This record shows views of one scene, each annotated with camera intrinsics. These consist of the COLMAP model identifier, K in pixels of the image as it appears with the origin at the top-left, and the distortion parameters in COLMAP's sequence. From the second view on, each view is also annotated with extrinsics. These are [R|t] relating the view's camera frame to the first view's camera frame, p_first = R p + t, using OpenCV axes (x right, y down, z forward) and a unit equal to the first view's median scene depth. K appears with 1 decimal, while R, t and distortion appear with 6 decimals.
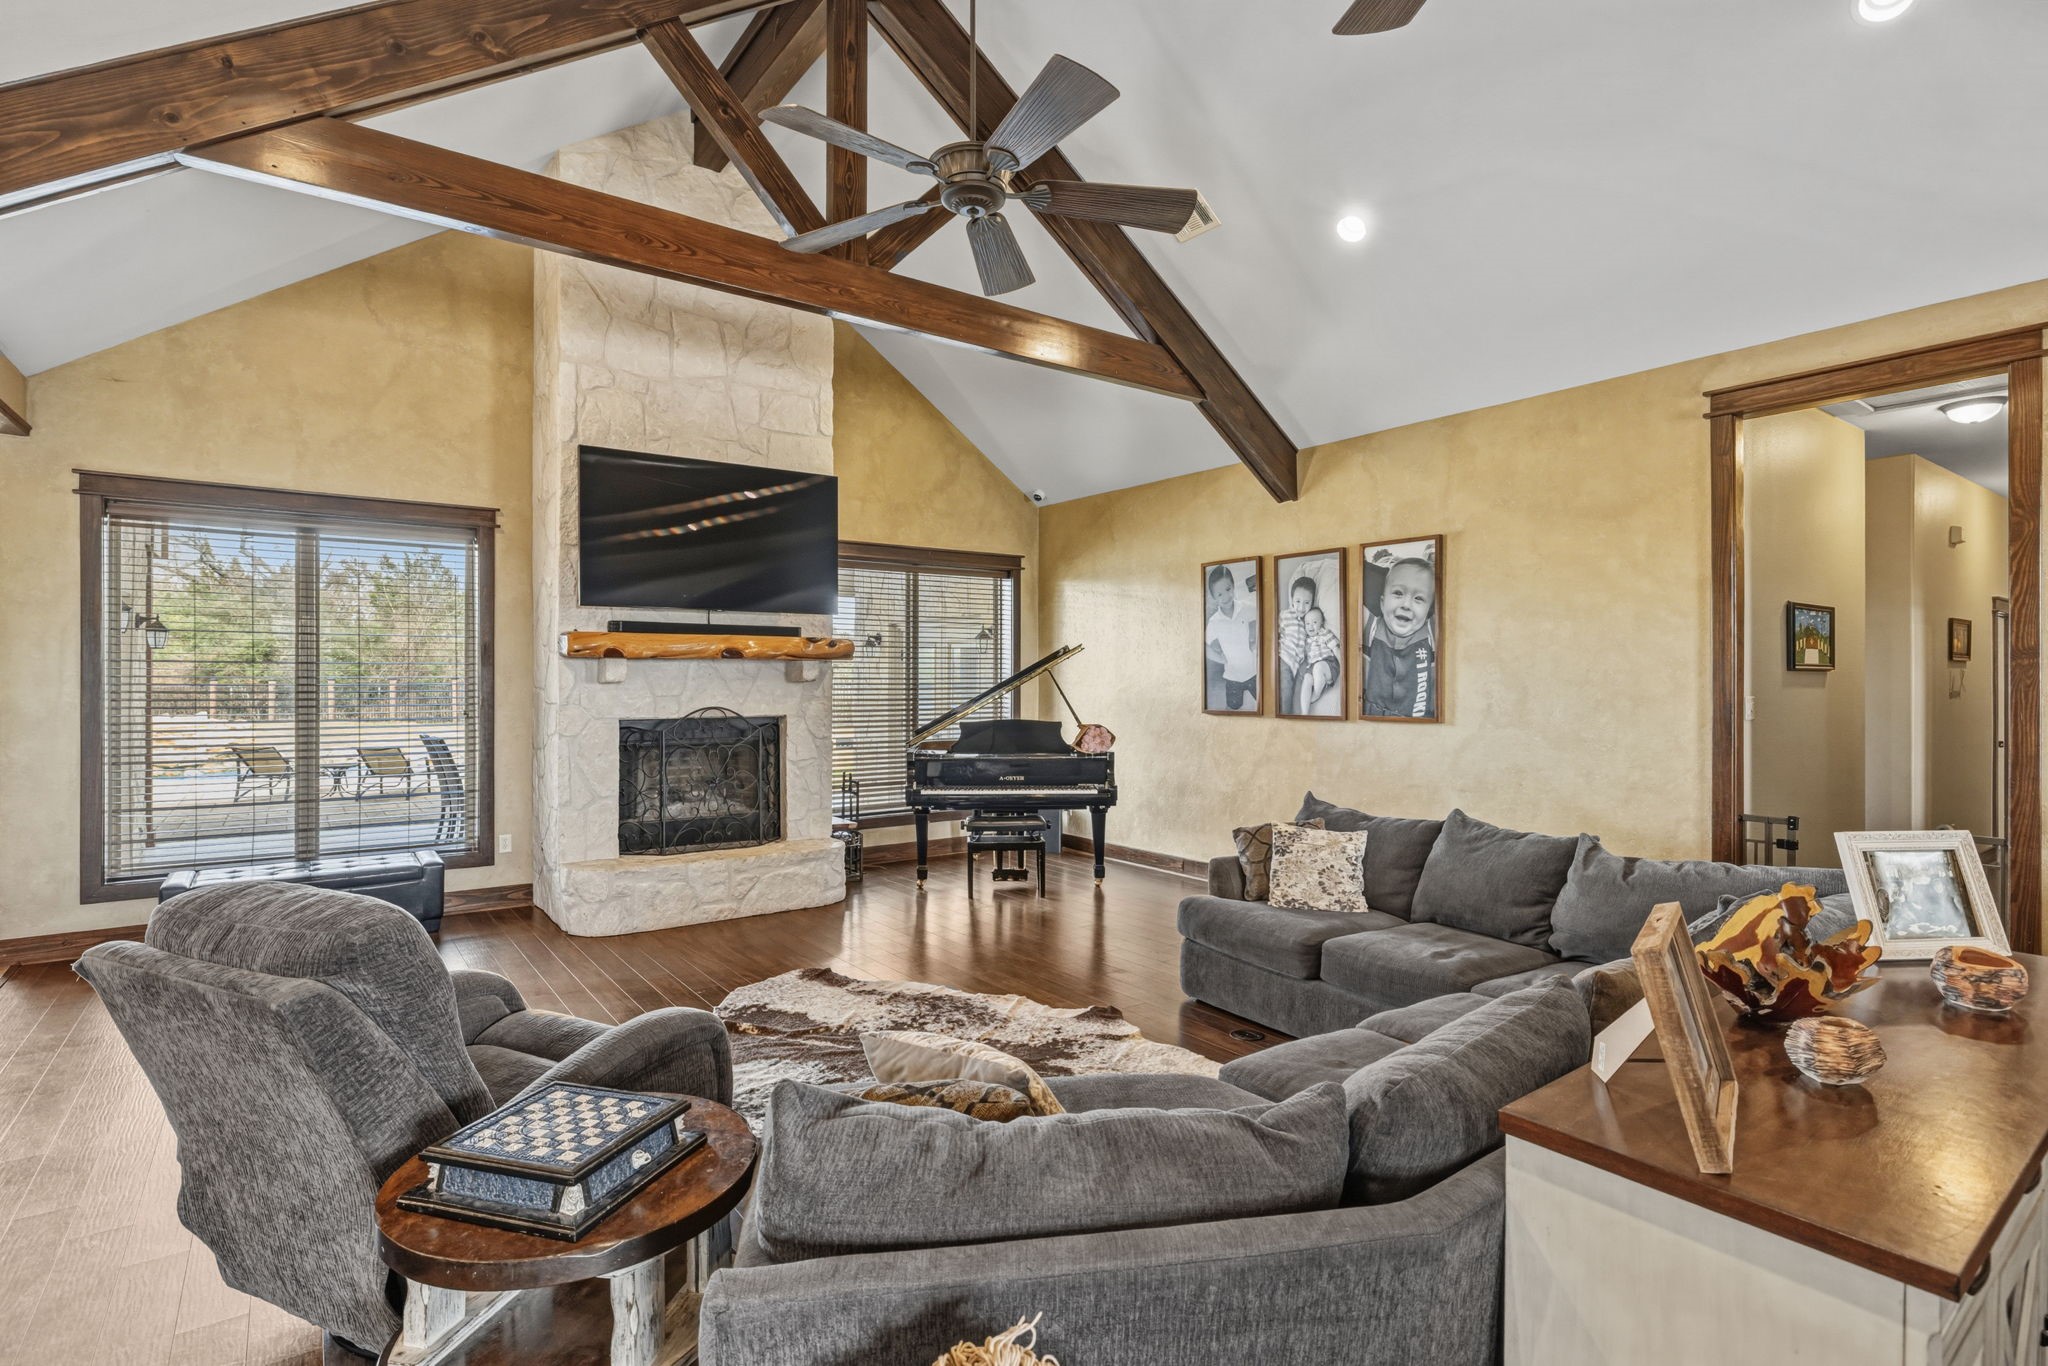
lens RADIAL K [[992.1, 0, 1024.0], [0, 992.1, 683.0], [0, 0, 1]] dist [0.001746, 0.000376]
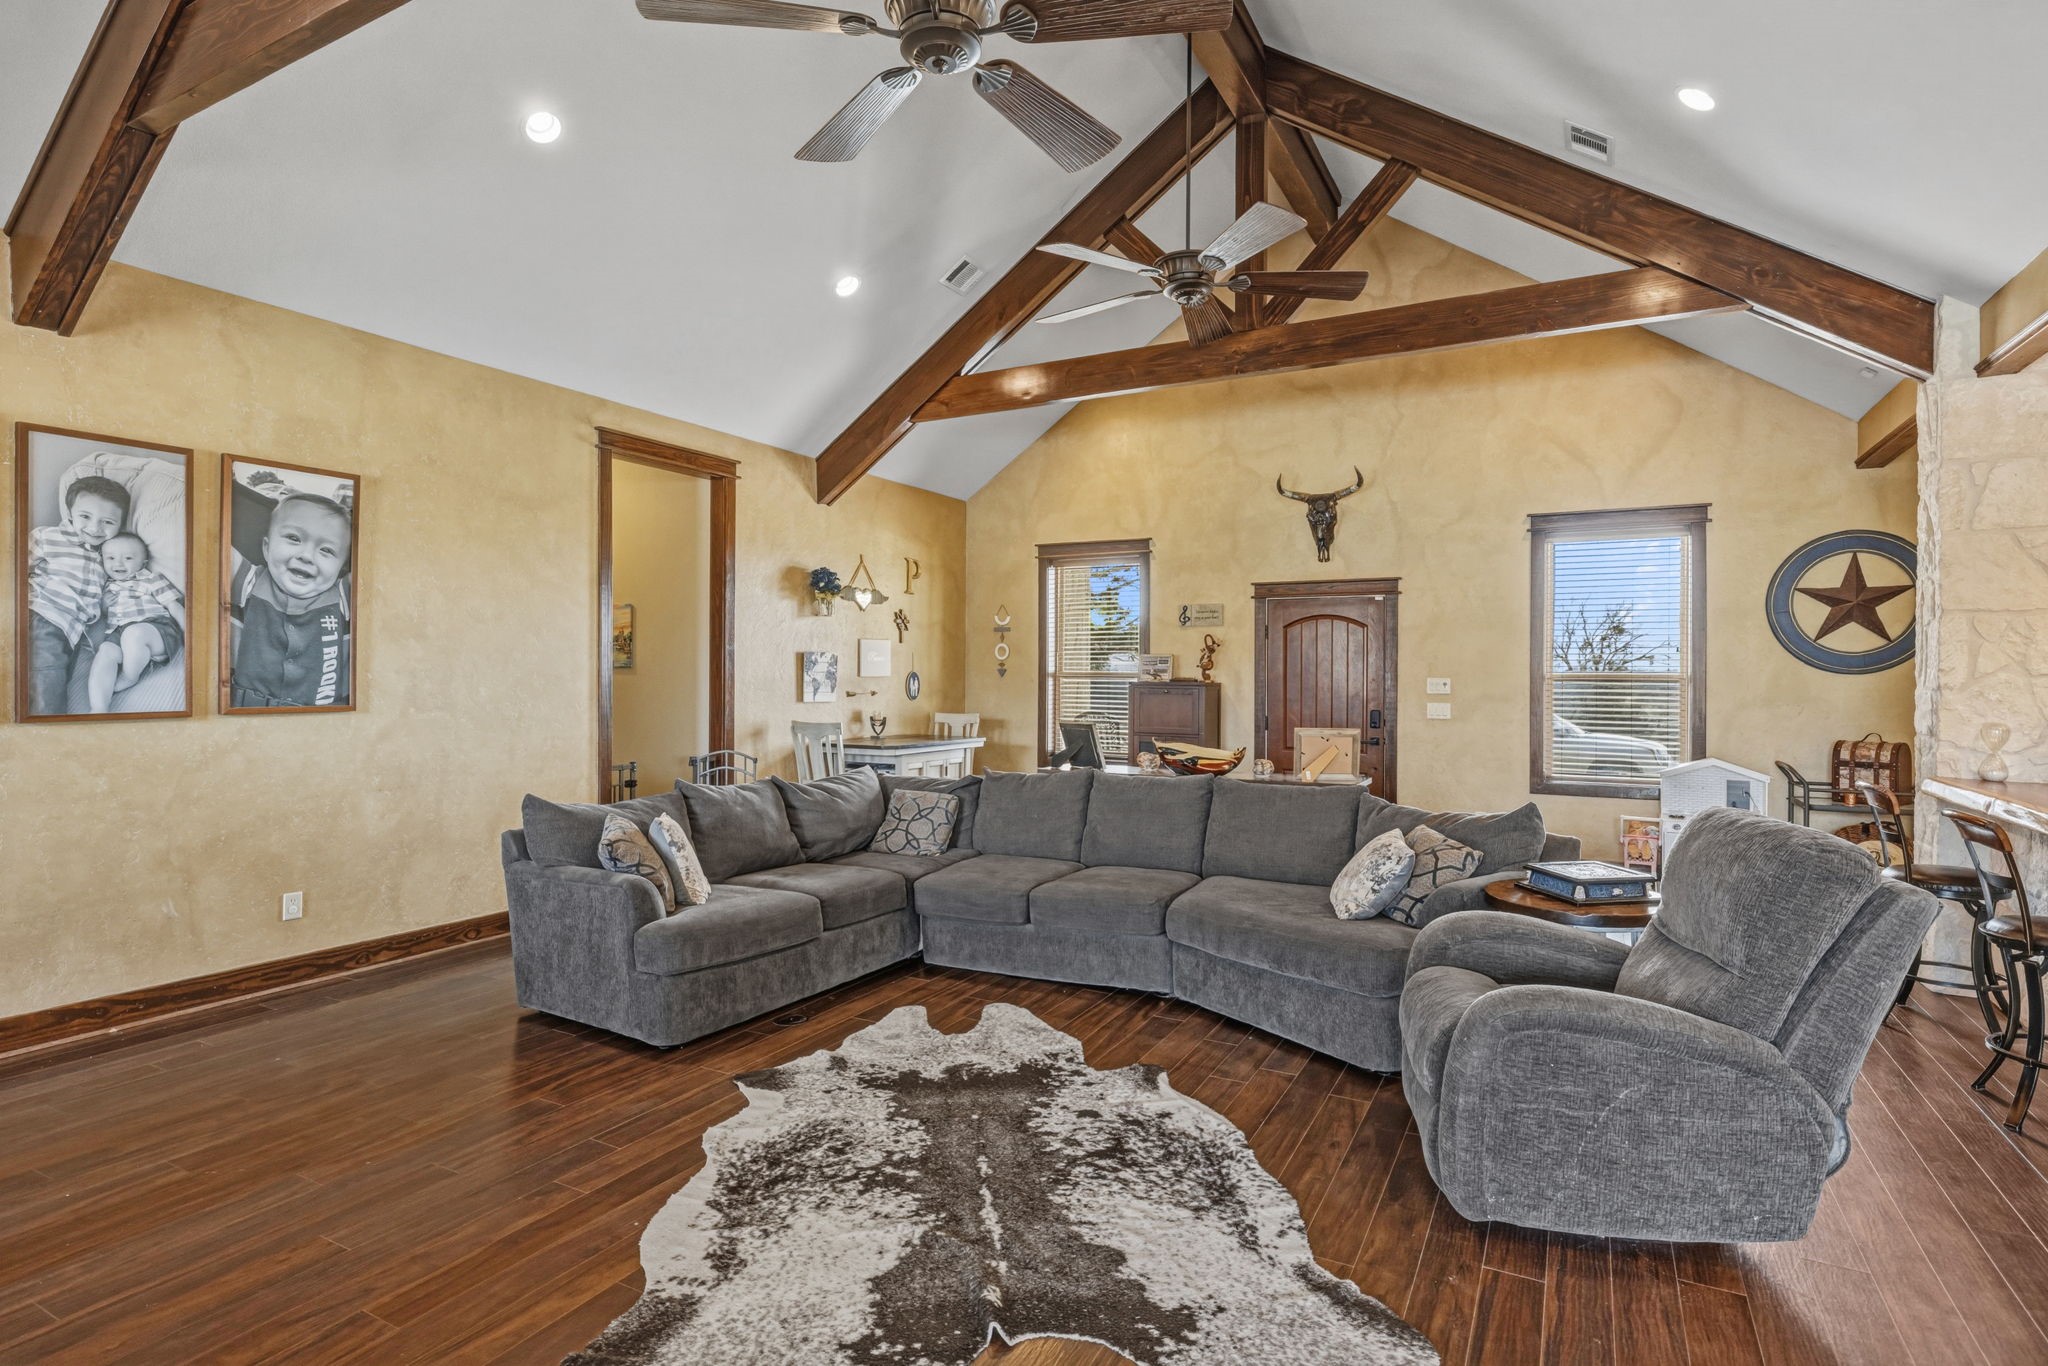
lens RADIAL K [[1033.9, 0, 1010.4], [0, 1033.9, 676.3], [0, 0, 1]] dist [-0.002315, 0.000379]
pose [[-0.414850, -0.005058, 0.909876, -0.535421], [-0.000707, 0.999986, 0.005237, 0.007425], [-0.909890, 0.001529, -0.414847, 0.831119]]
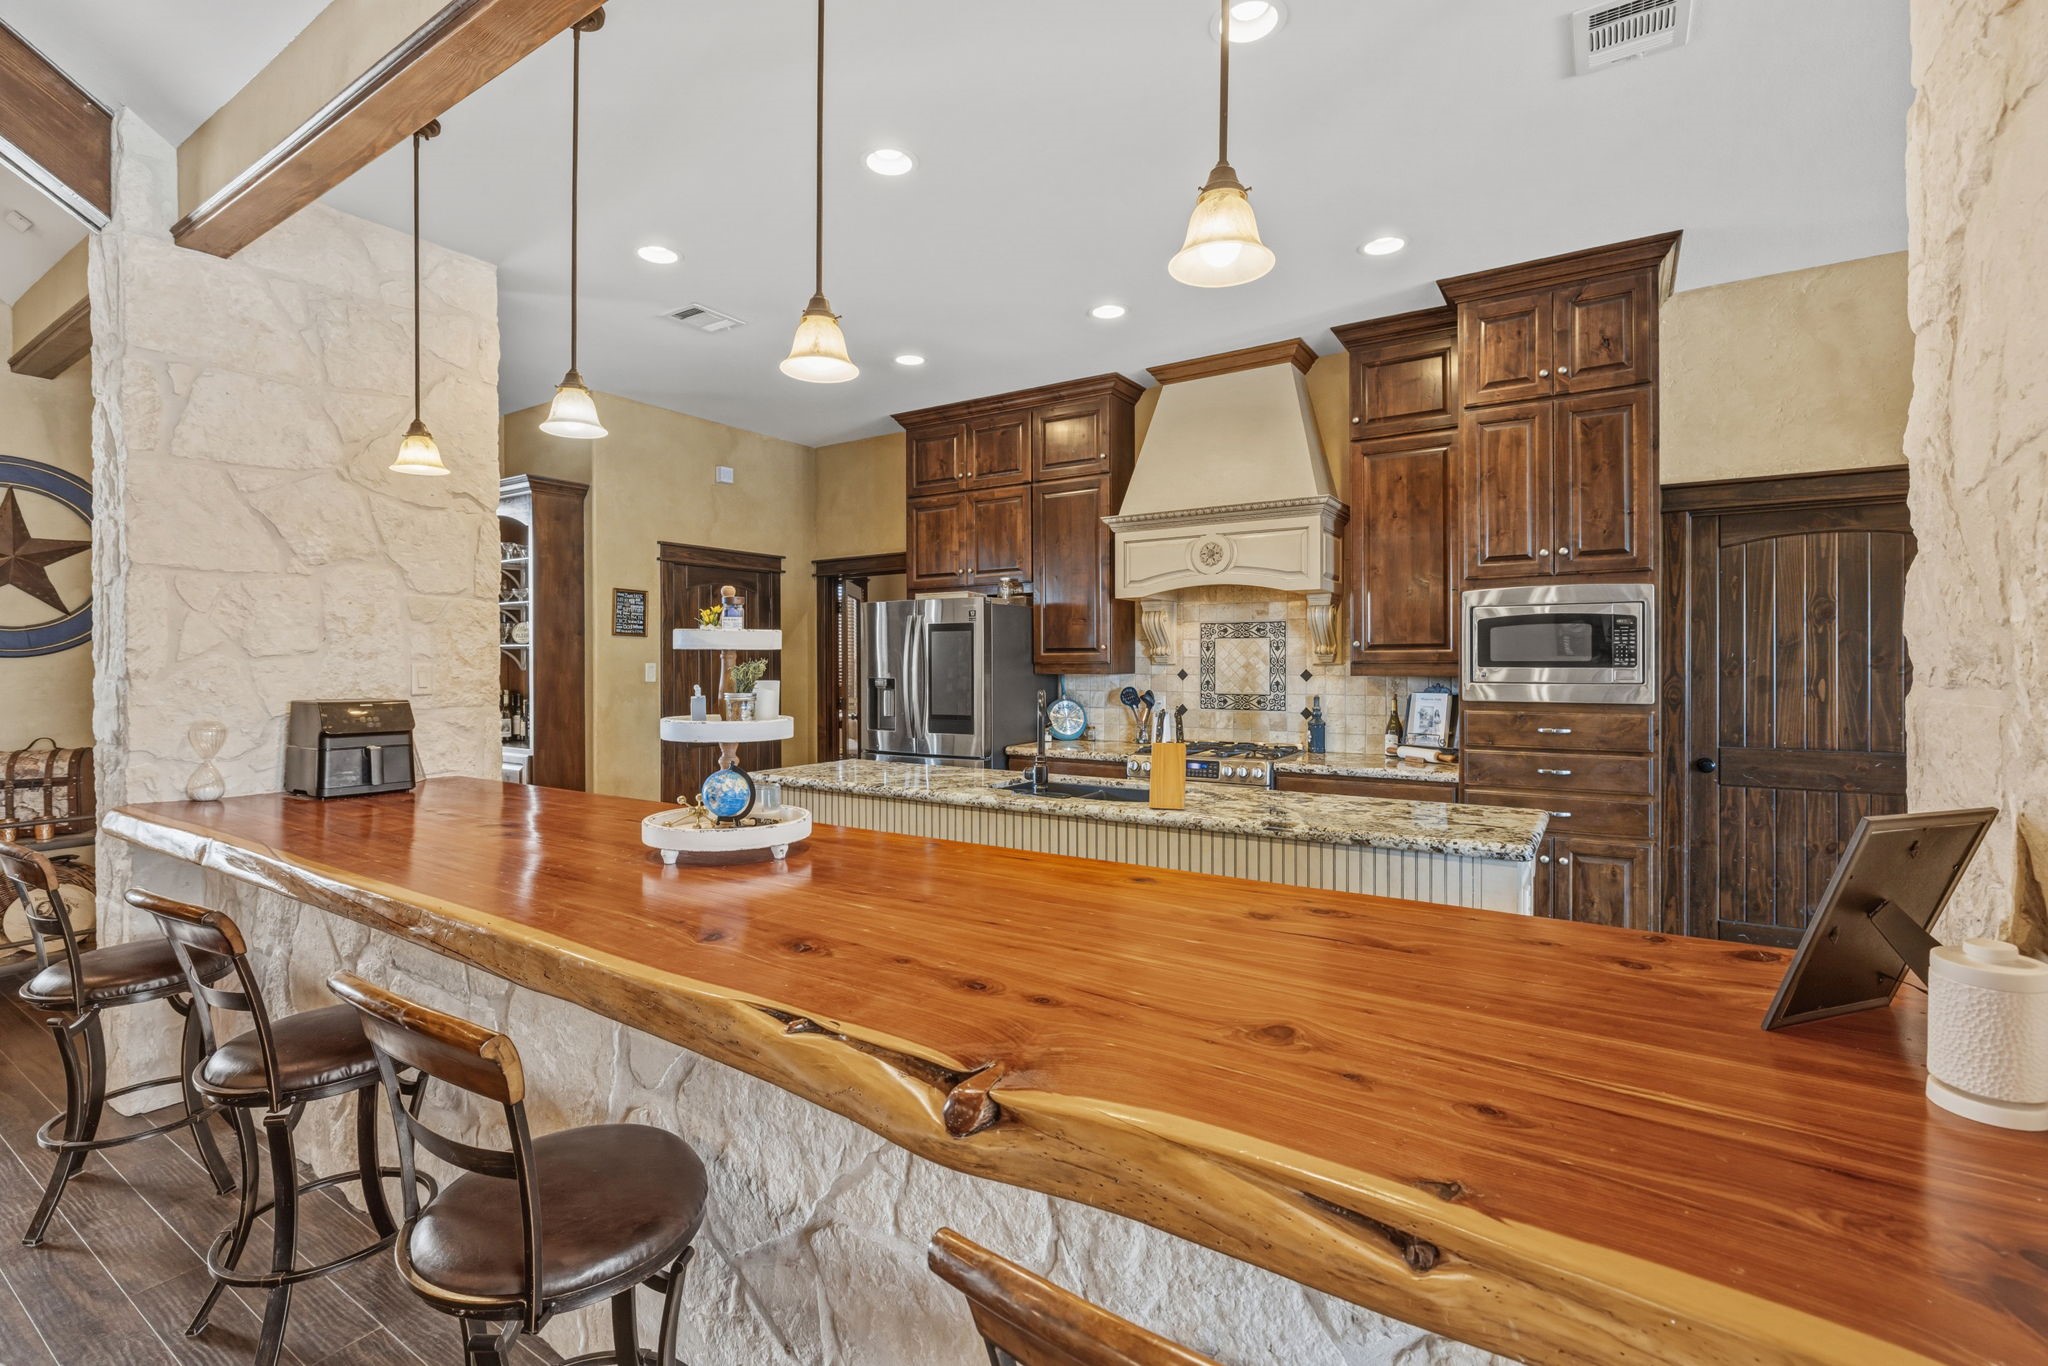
lens RADIAL K [[914.1, 0, 1015.7], [0, 914.1, 667.6], [0, 0, 1]] dist [-0.001836, -0.000052]
pose [[-0.939325, 0.005583, -0.342983, -0.393074], [0.001124, 0.999912, 0.013198, 0.009783], [0.343026, 0.012011, -0.939249, 0.485145]]
